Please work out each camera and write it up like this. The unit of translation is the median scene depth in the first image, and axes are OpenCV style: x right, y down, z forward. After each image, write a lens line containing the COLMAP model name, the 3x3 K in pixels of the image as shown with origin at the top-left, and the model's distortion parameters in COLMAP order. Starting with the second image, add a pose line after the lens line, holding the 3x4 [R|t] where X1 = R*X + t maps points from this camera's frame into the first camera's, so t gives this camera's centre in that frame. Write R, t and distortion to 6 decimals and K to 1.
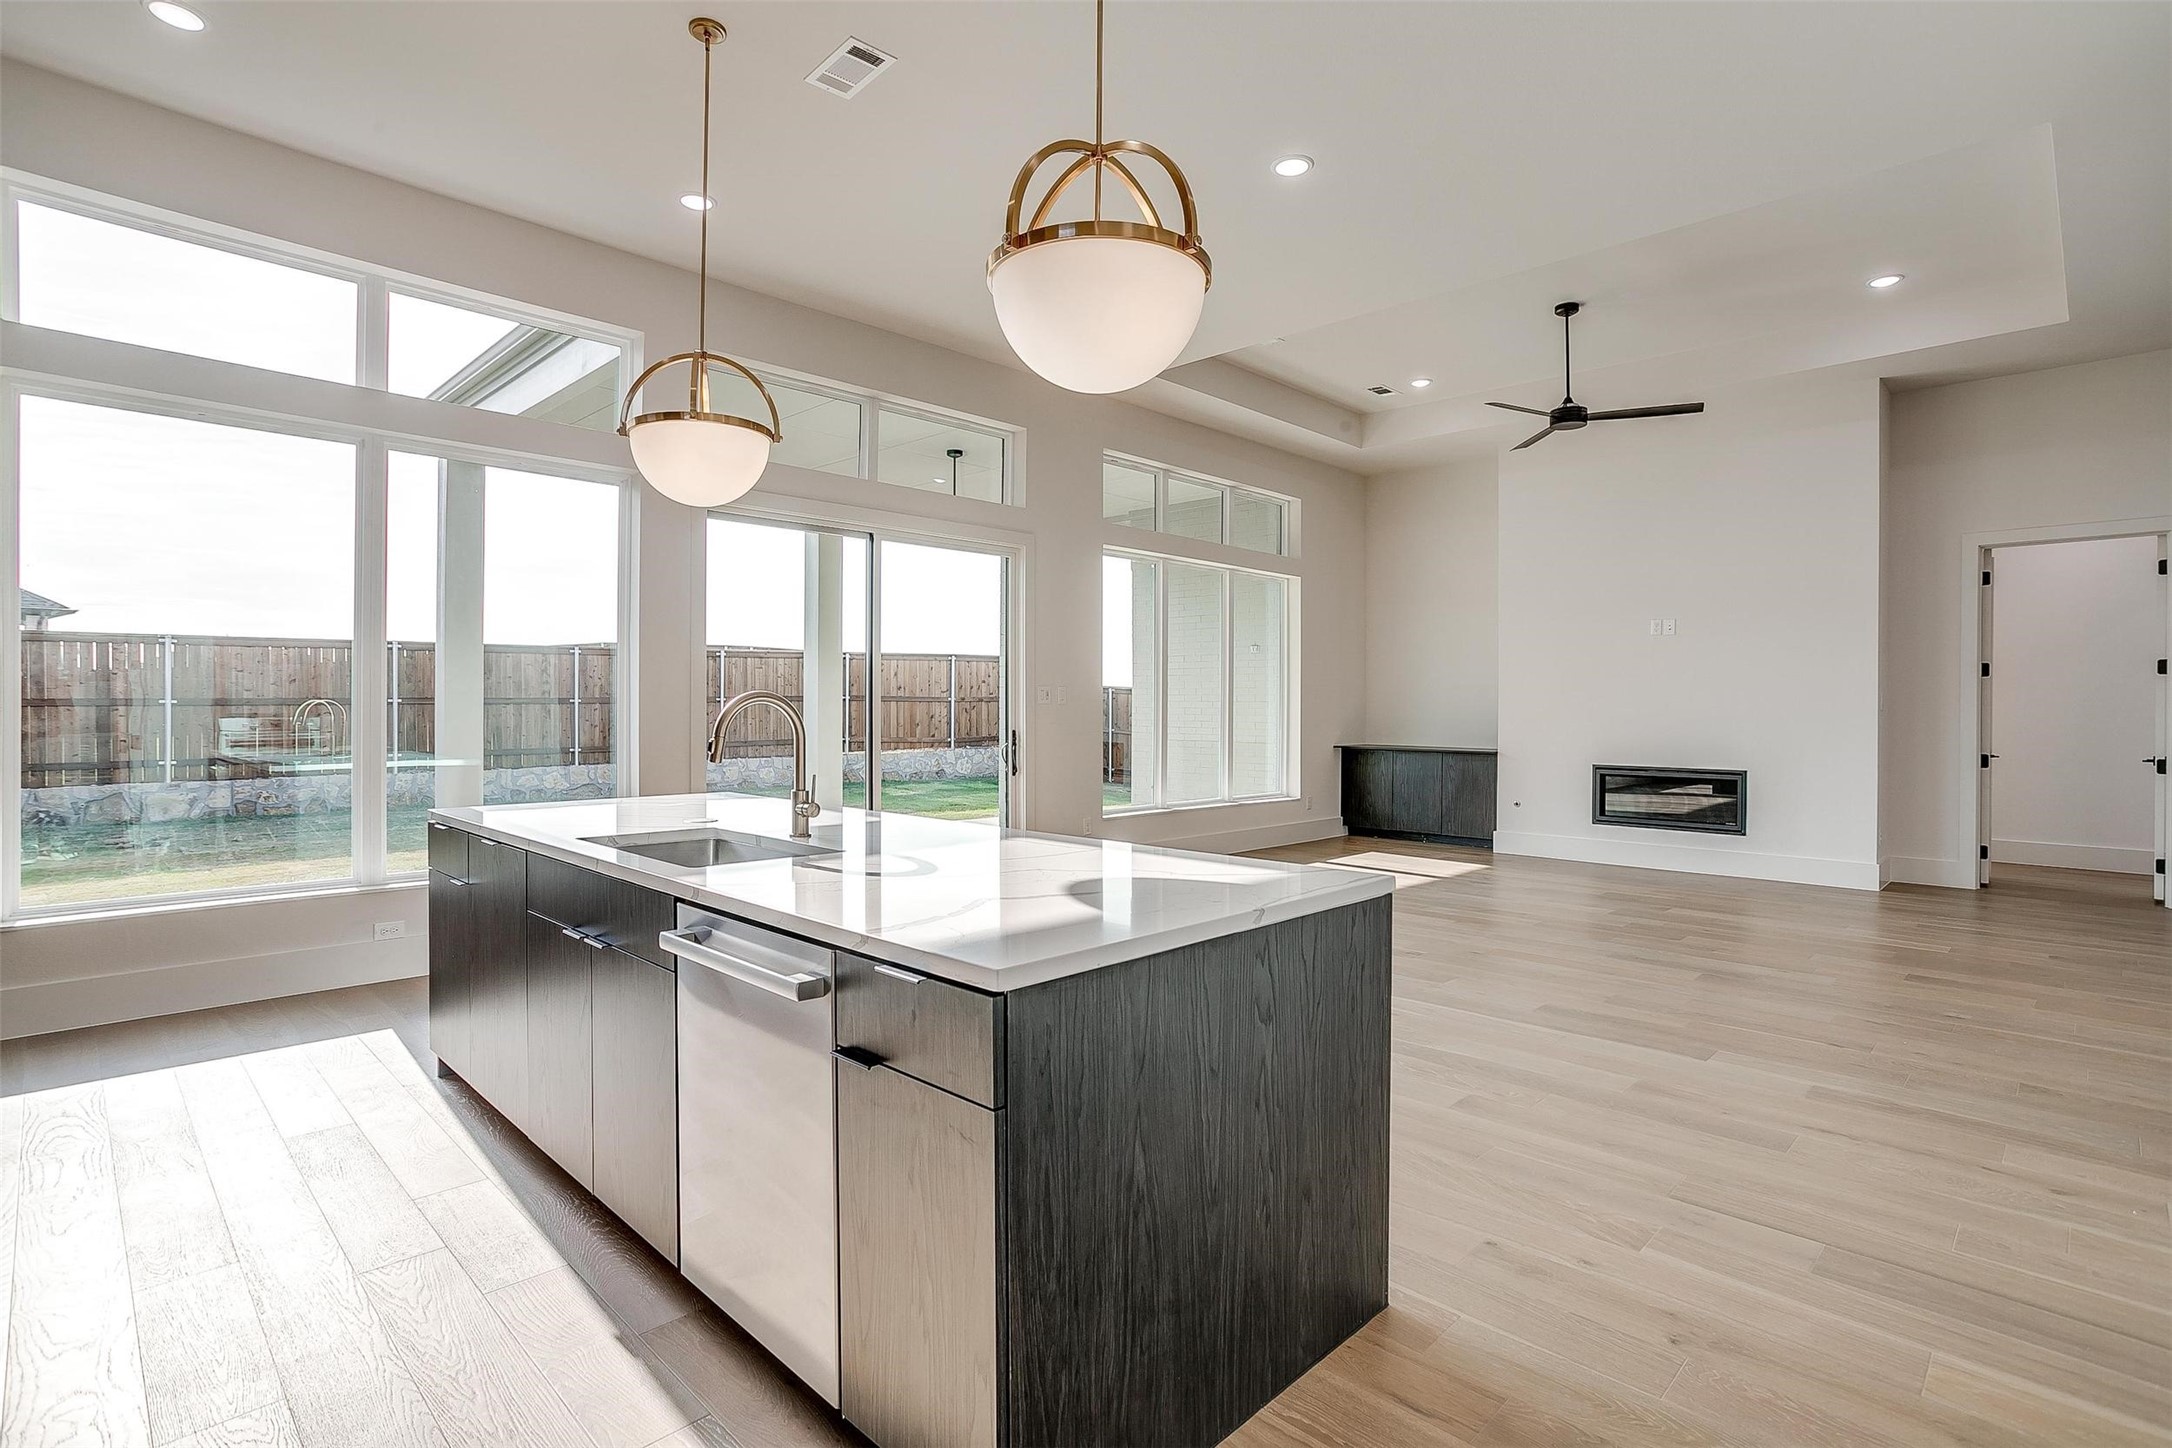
lens RADIAL K [[1054.1, 0, 1080.1], [0, 1054.1, 708.0], [0, 0, 1]] dist [-0.052886, 0.027767]
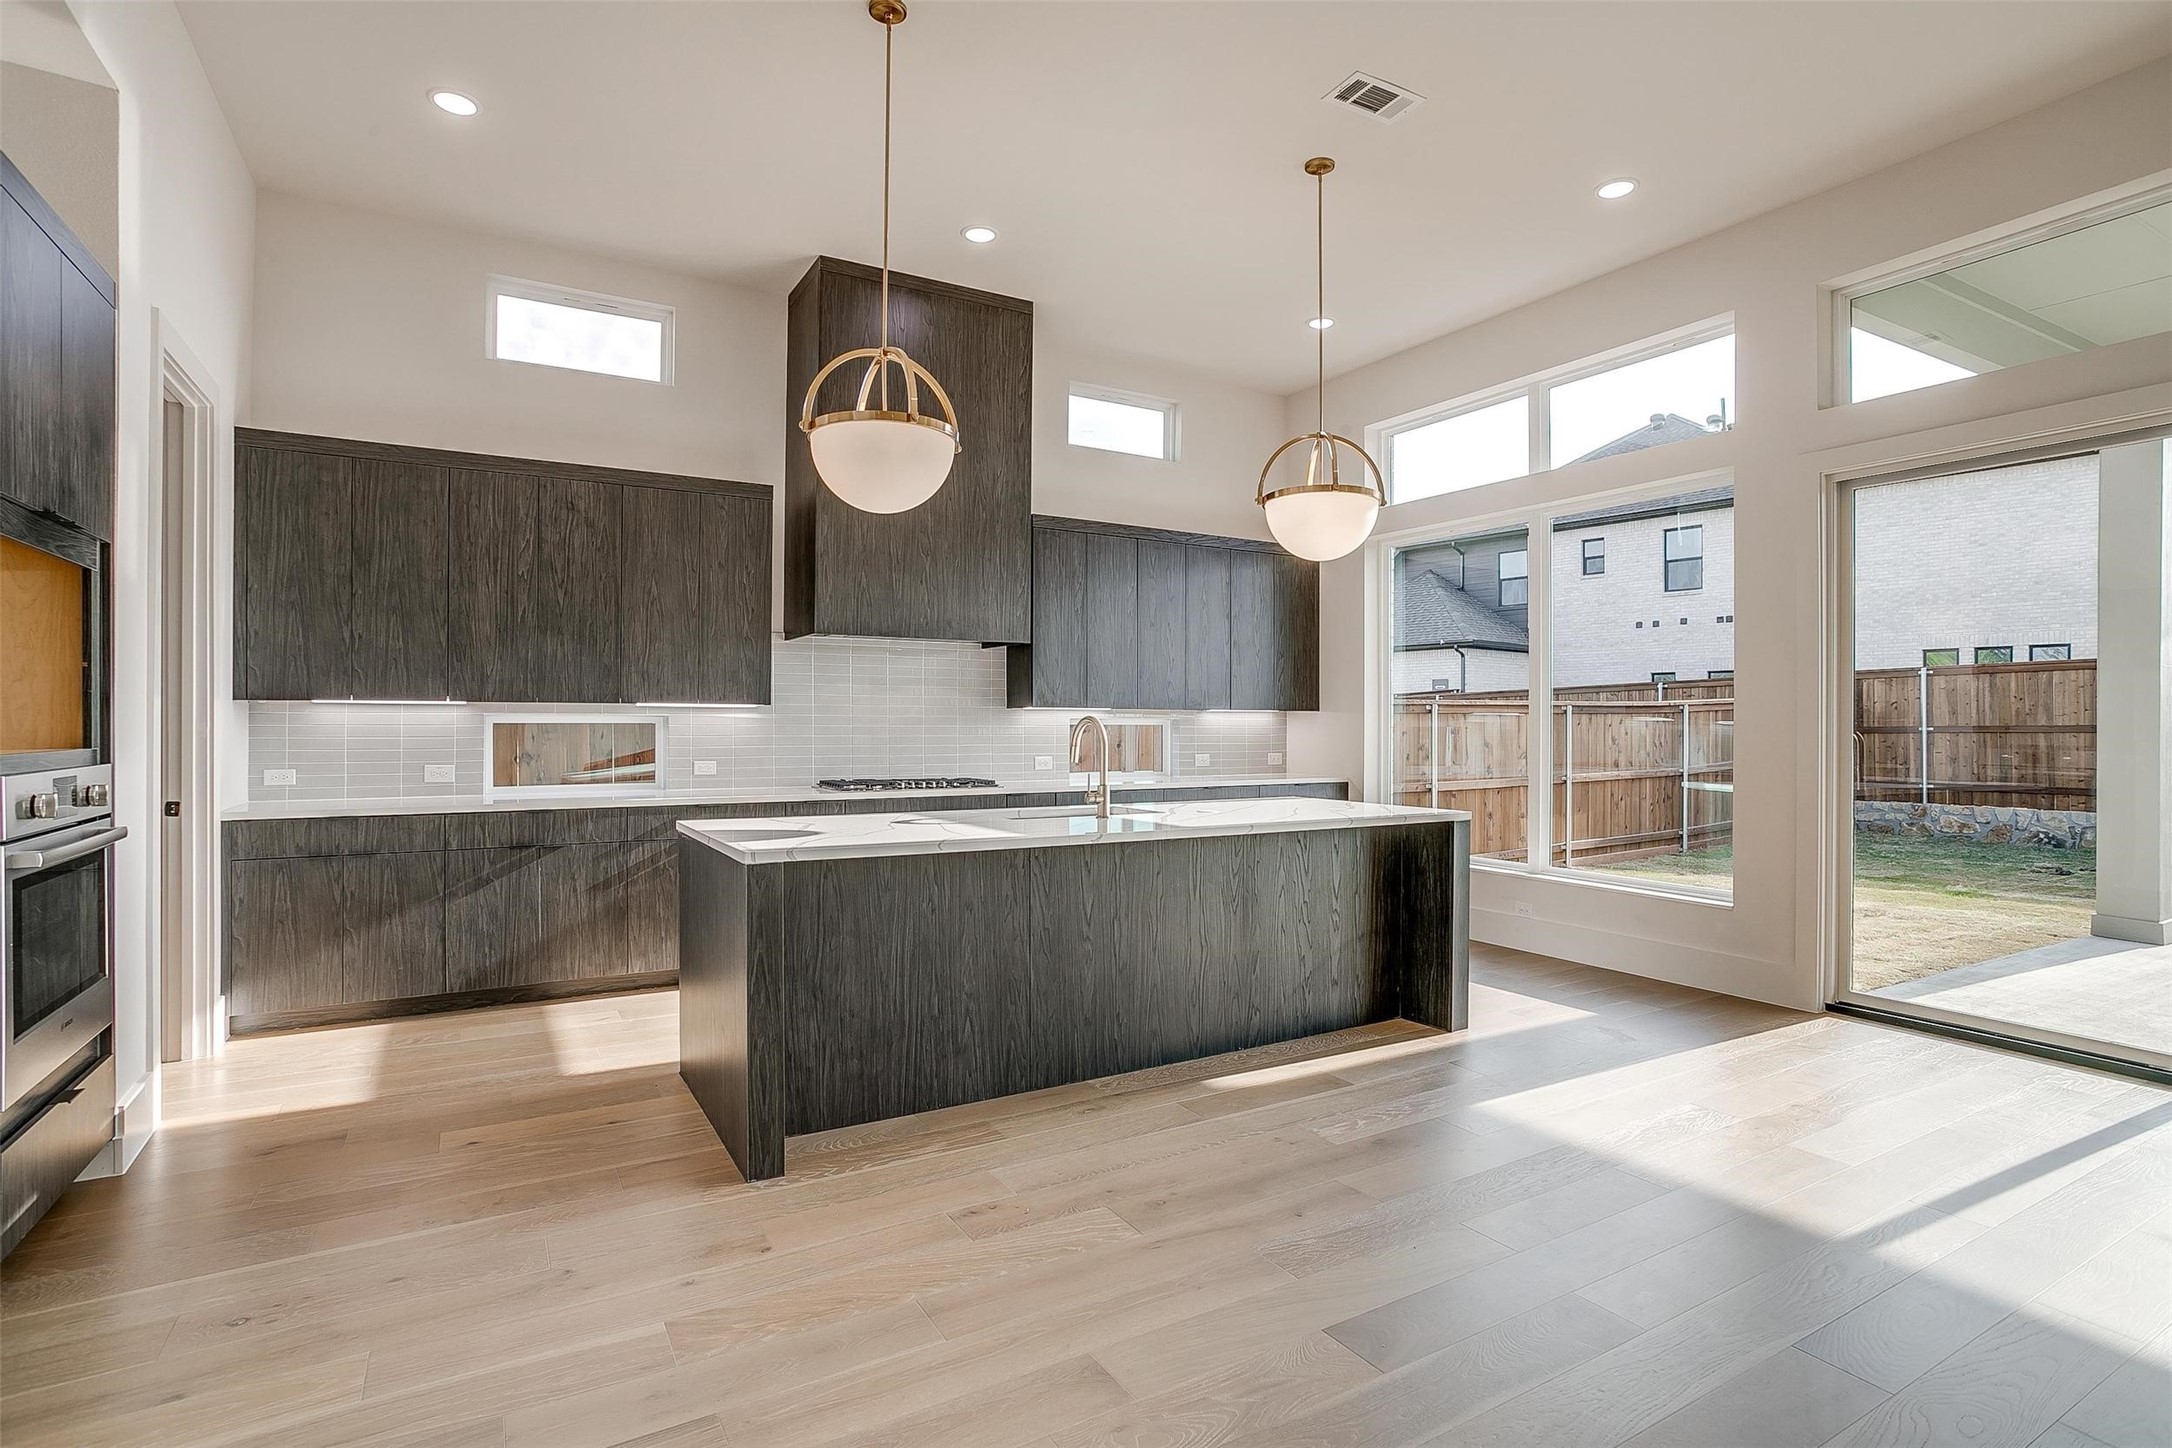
lens RADIAL K [[1054.1, 0, 1077.6], [0, 1054.1, 719.8], [0, 0, 1]] dist [-0.052886, 0.027767]
pose [[-0.258895, -0.010434, -0.965849, 0.363076], [-0.005542, 0.999941, -0.009317, 0.000964], [0.965890, 0.002940, -0.258938, 0.432152]]
